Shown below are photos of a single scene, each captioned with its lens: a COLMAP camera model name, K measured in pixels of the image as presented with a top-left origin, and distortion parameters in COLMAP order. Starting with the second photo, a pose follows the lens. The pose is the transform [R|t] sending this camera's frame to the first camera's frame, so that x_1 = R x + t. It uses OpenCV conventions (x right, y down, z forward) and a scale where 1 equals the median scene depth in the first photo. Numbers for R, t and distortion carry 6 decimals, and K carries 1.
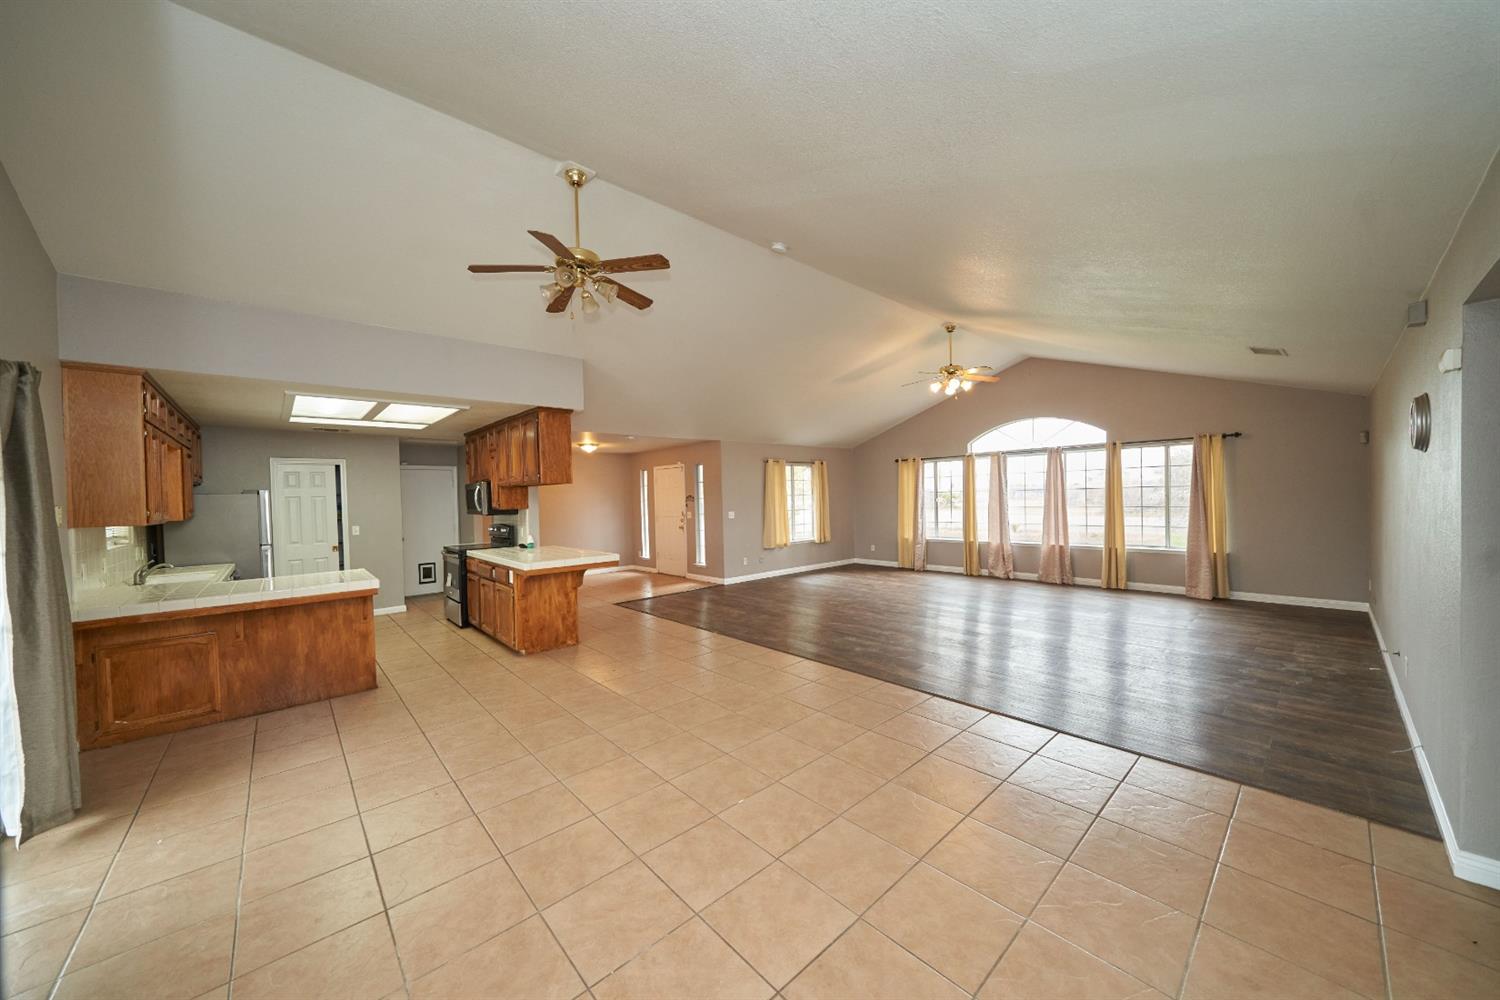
lens RADIAL K [[527.3, 0, 752.7], [0, 527.3, 507.0], [0, 0, 1]] dist [0.000030, 0.000019]
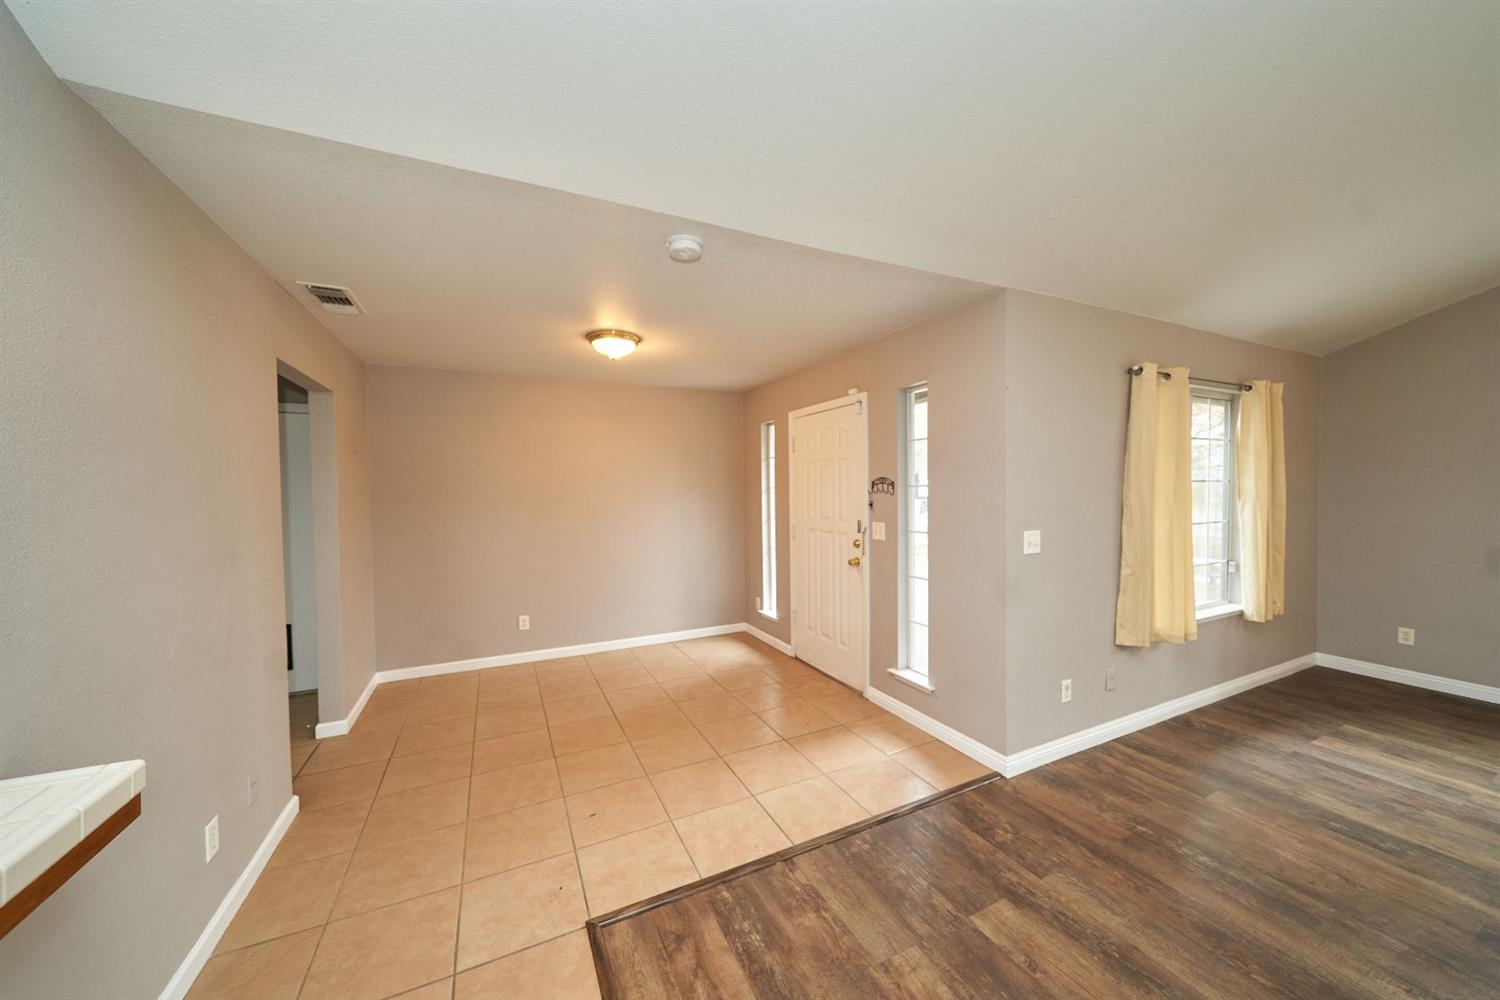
lens RADIAL K [[527.3, 0, 749.5], [0, 527.3, 500.4], [0, 0, 1]] dist [0.000030, 0.000019]
pose [[0.959361, 0.021085, -0.281393, -0.102926], [-0.018283, 0.999754, 0.012580, -0.009012], [0.281589, -0.006924, 0.959510, 0.619075]]
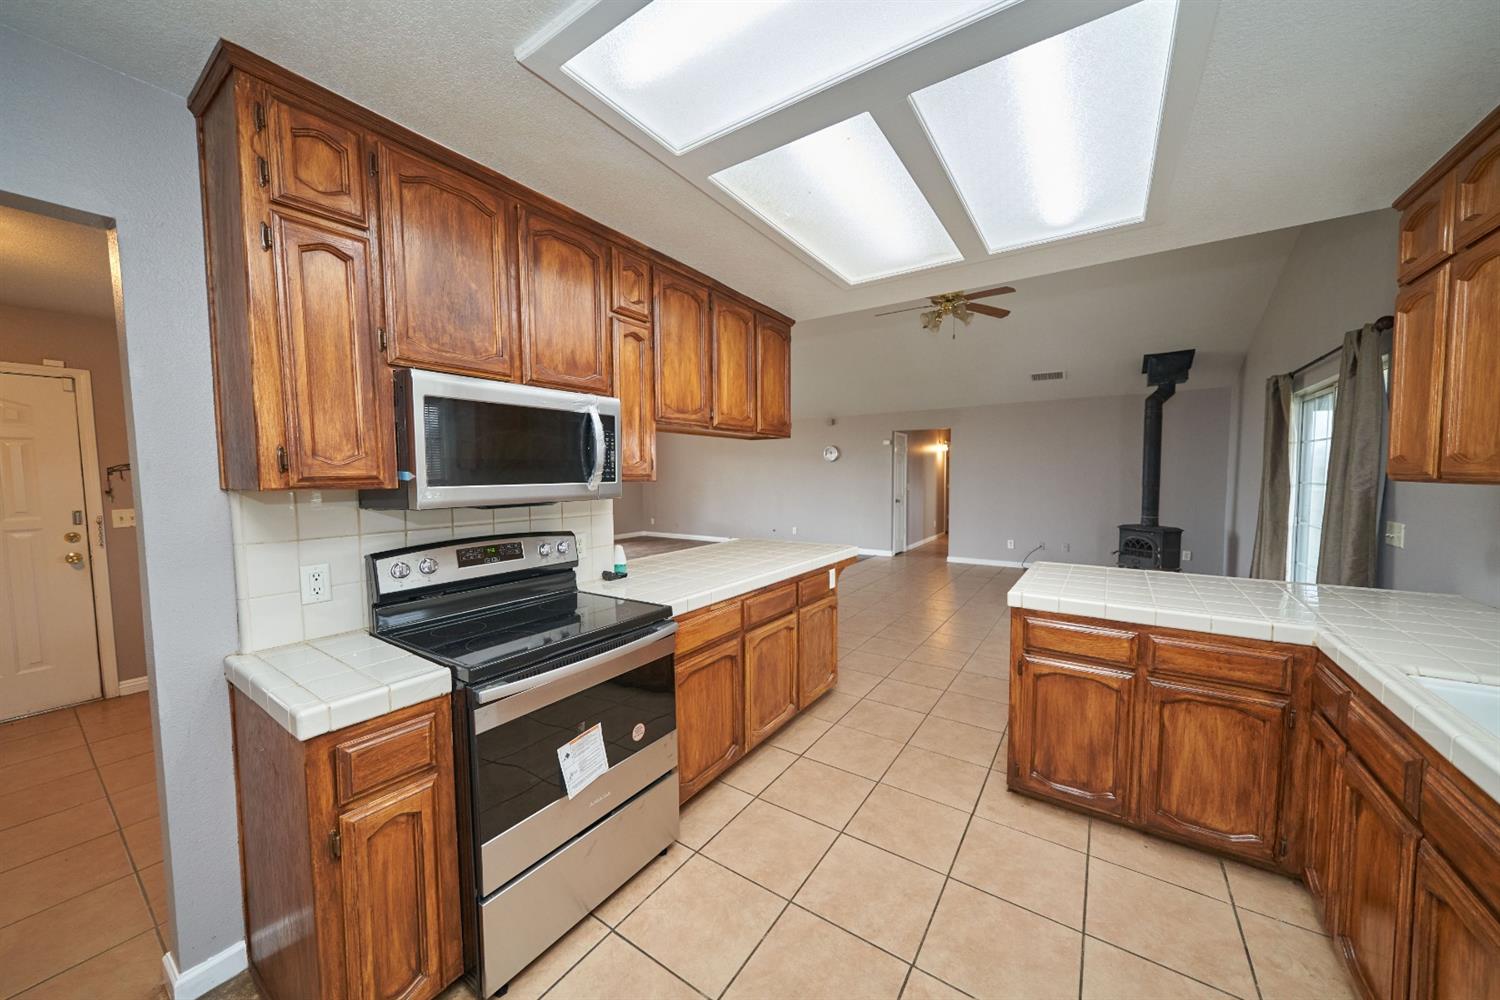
lens RADIAL K [[527.3, 0, 750.0], [0, 527.3, 501.0], [0, 0, 1]] dist [0.000030, 0.000019]
pose [[-0.238821, -0.028682, 0.970640, -0.566366], [0.032671, 0.998760, 0.037552, 0.003638], [-0.970514, 0.040680, -0.237588, 0.665949]]
